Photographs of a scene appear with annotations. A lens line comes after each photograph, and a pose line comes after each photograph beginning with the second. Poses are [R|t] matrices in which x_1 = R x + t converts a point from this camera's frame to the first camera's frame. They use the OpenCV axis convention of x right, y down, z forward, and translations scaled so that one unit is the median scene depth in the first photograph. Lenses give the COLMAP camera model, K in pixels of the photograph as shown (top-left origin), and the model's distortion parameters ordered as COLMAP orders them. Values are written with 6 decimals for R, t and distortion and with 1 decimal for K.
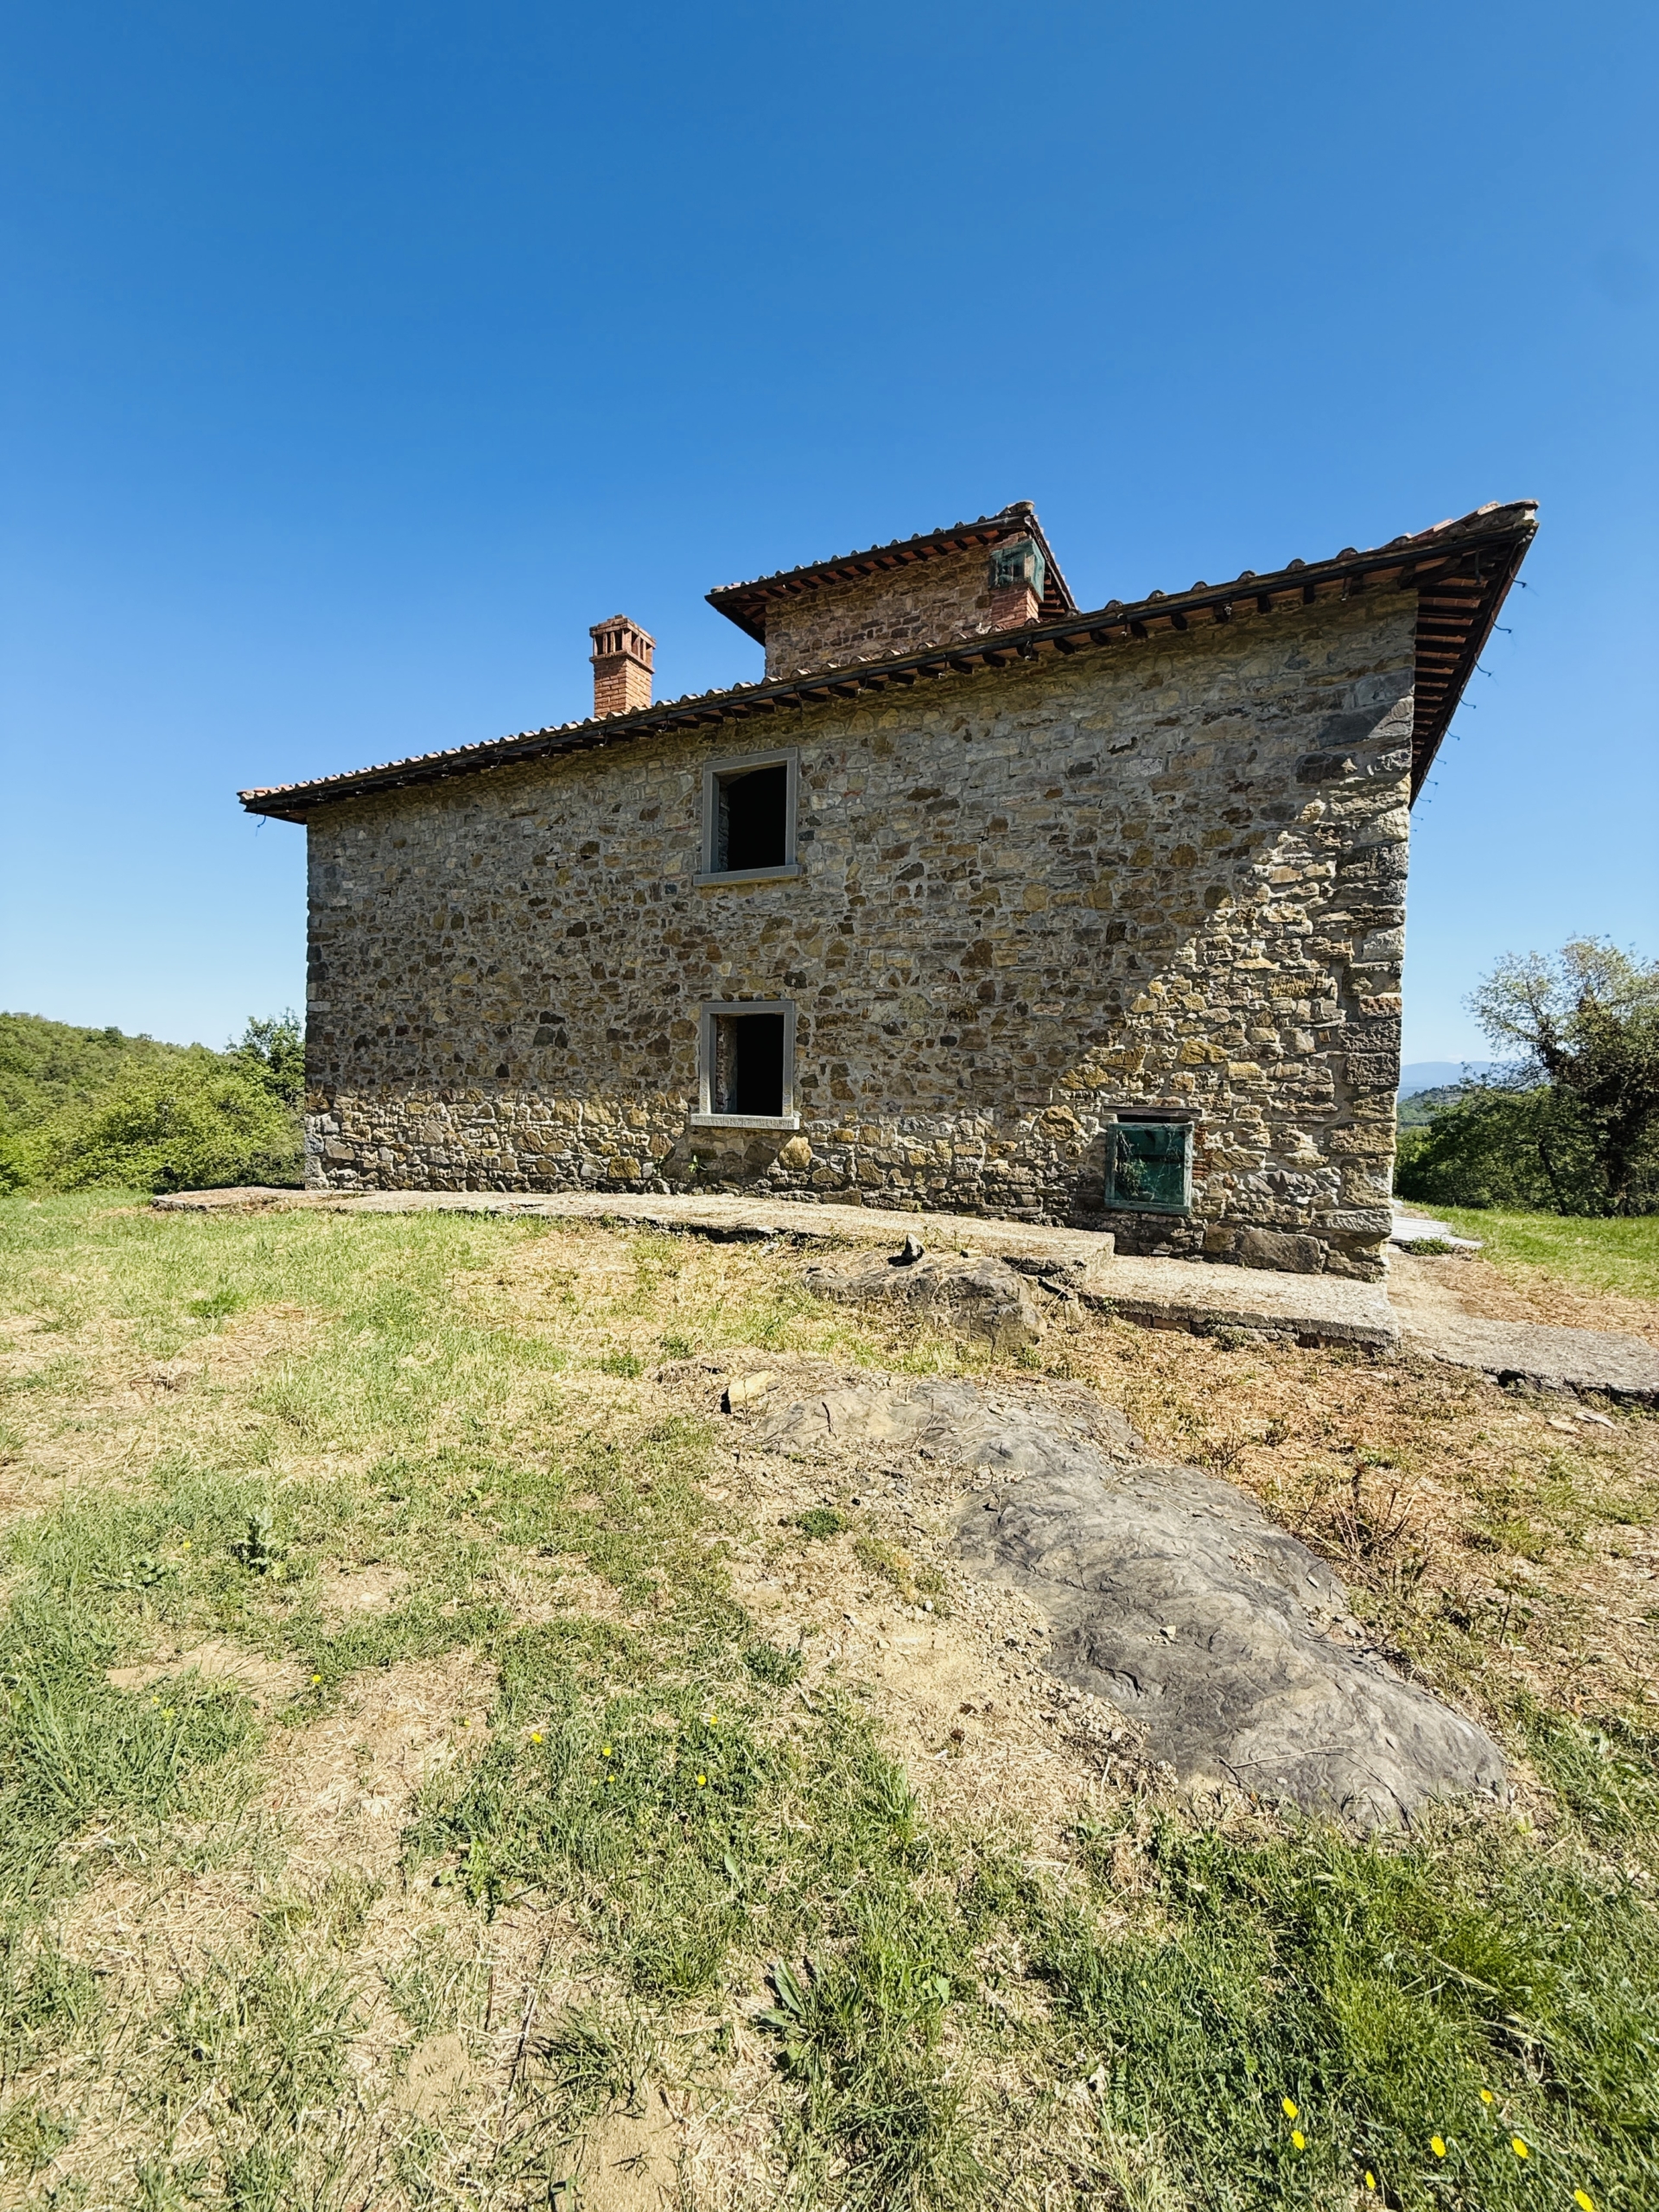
lens RADIAL K [[882.6, 0, 825.9], [0, 882.6, 1104.4], [0, 0, 1]] dist [-0.001798, 0.000217]
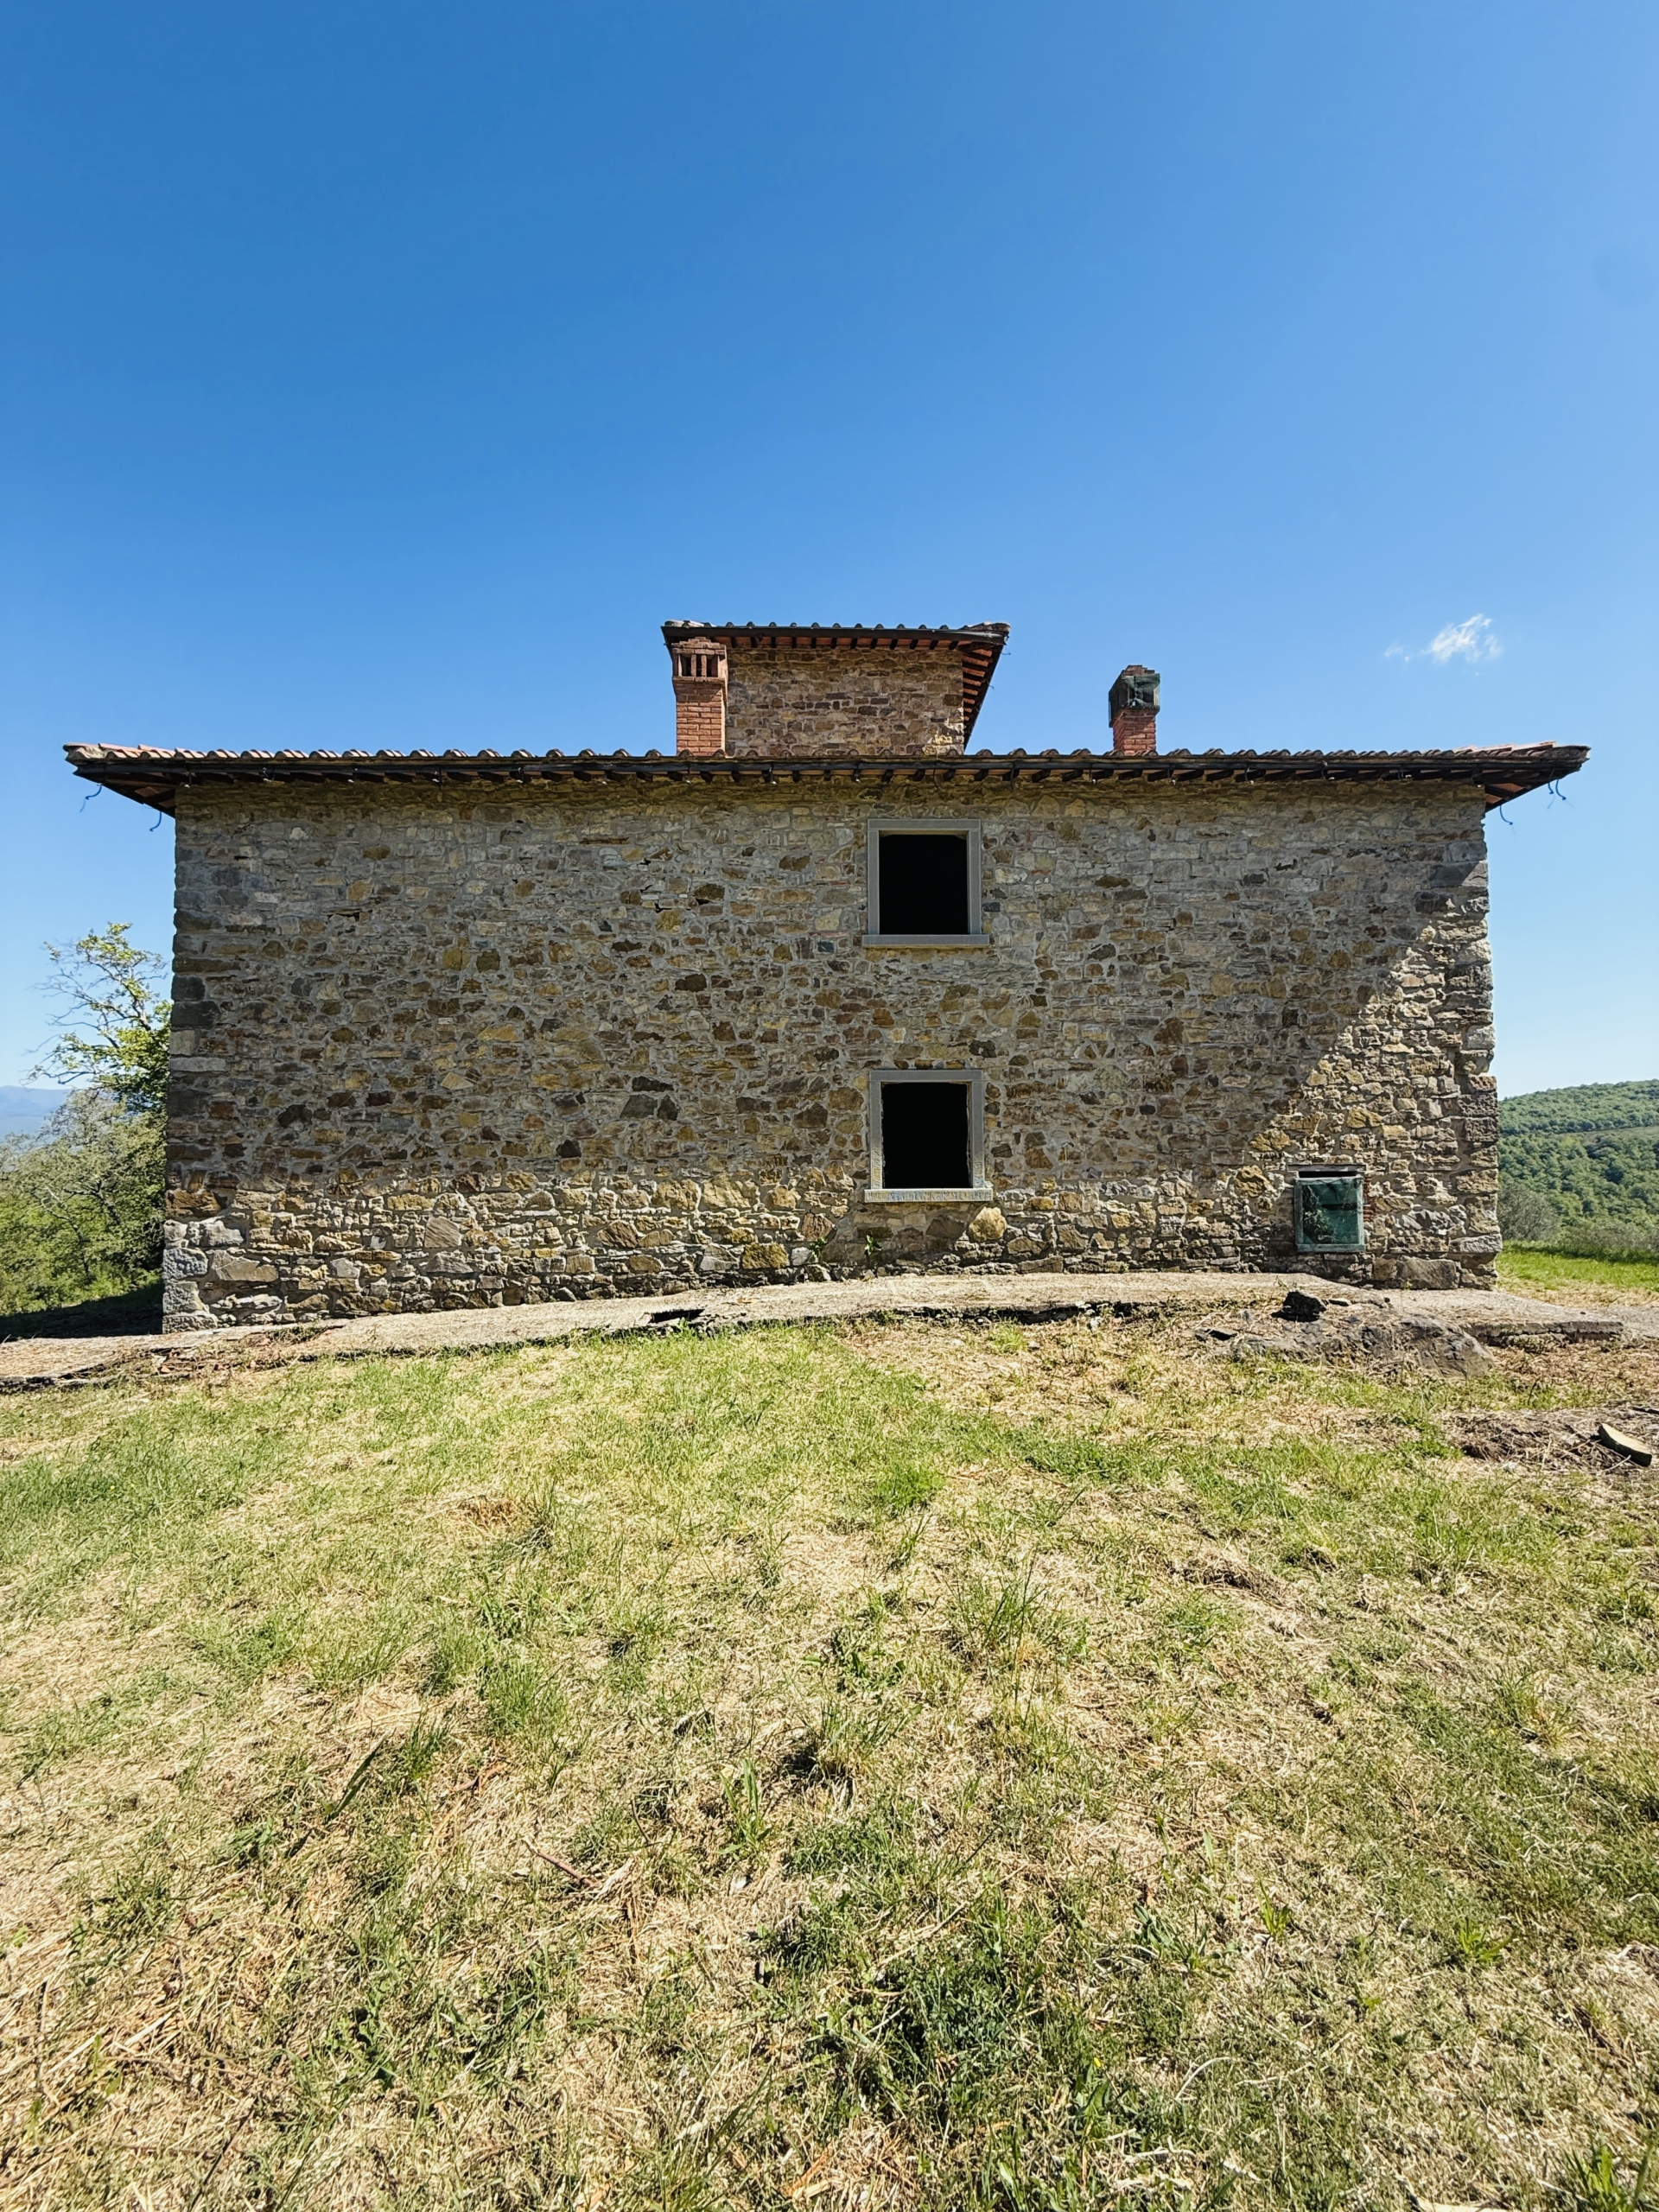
lens RADIAL K [[882.6, 0, 831.4], [0, 882.6, 1103.6], [0, 0, 1]] dist [-0.001798, 0.000217]
pose [[0.880703, -0.007141, 0.473615, -0.695280], [0.037827, 0.997753, -0.055297, -0.033525], [-0.472156, 0.066616, 0.878994, 0.226758]]
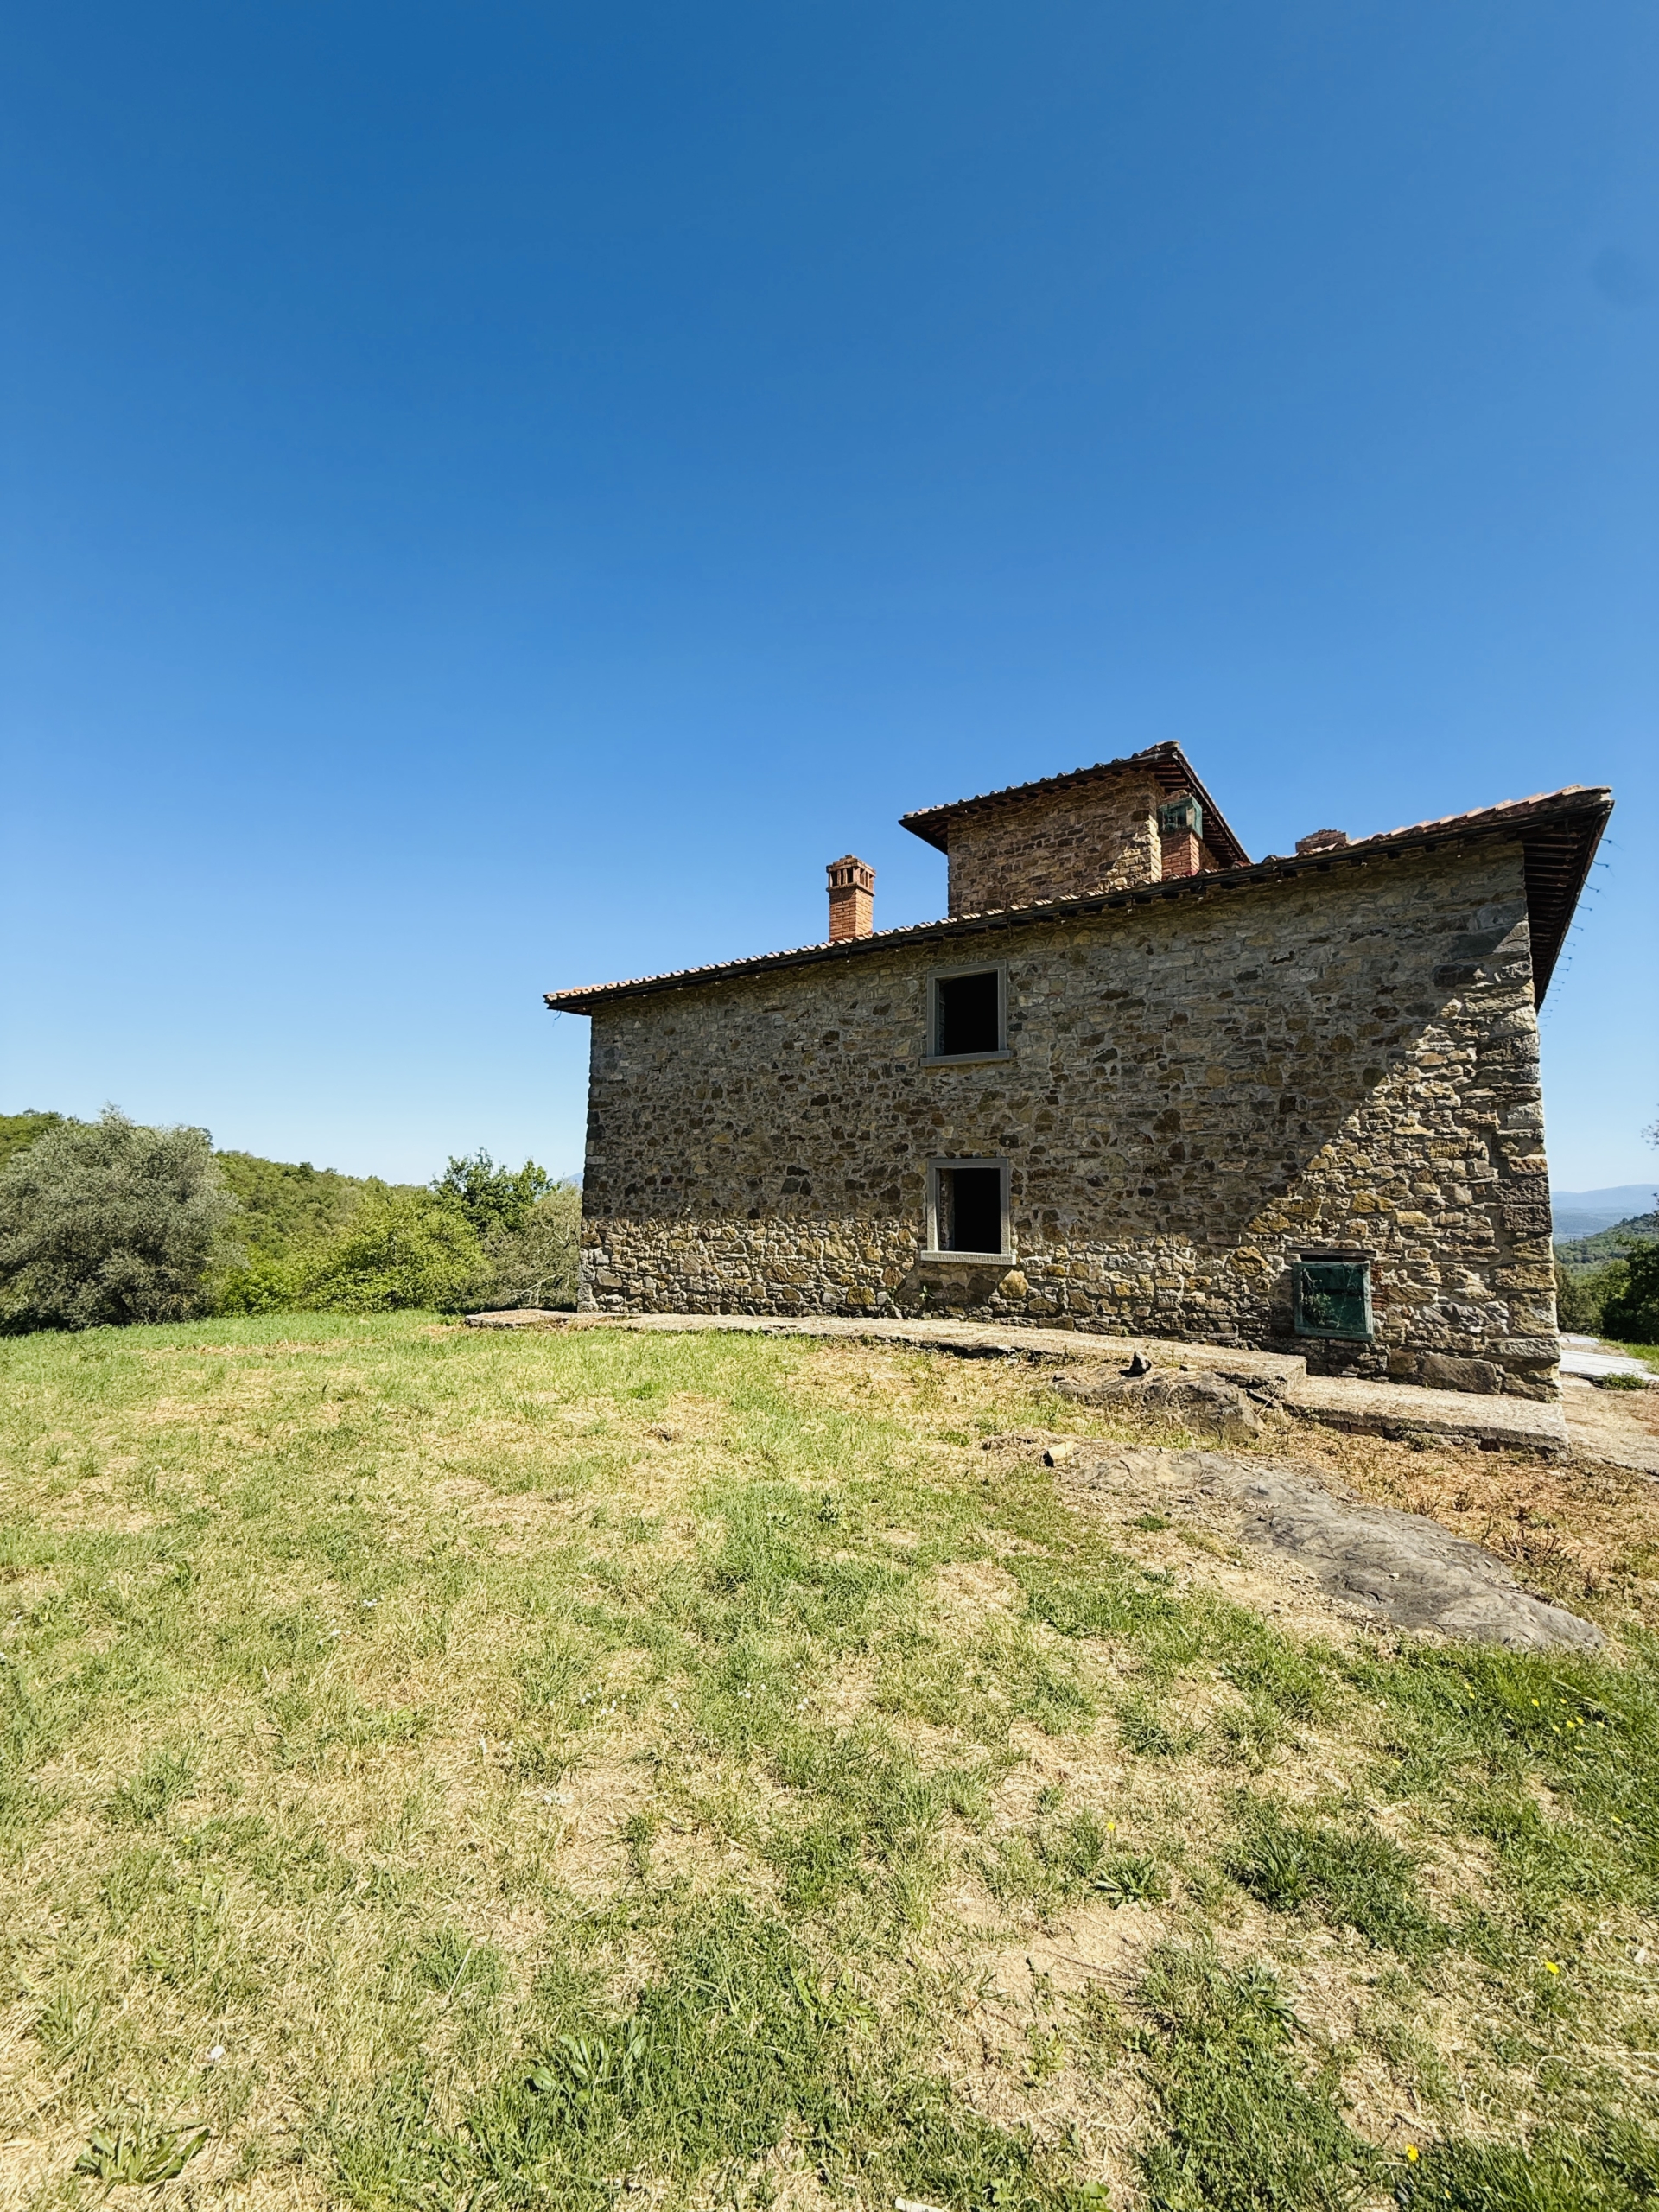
lens RADIAL K [[882.6, 0, 824.8], [0, 882.6, 1103.3], [0, 0, 1]] dist [-0.001798, 0.000217]
pose [[0.989855, -0.020300, -0.140620, -0.122362], [-0.000315, 0.989424, -0.145050, -0.015908], [0.142078, 0.143622, 0.979381, -0.264355]]
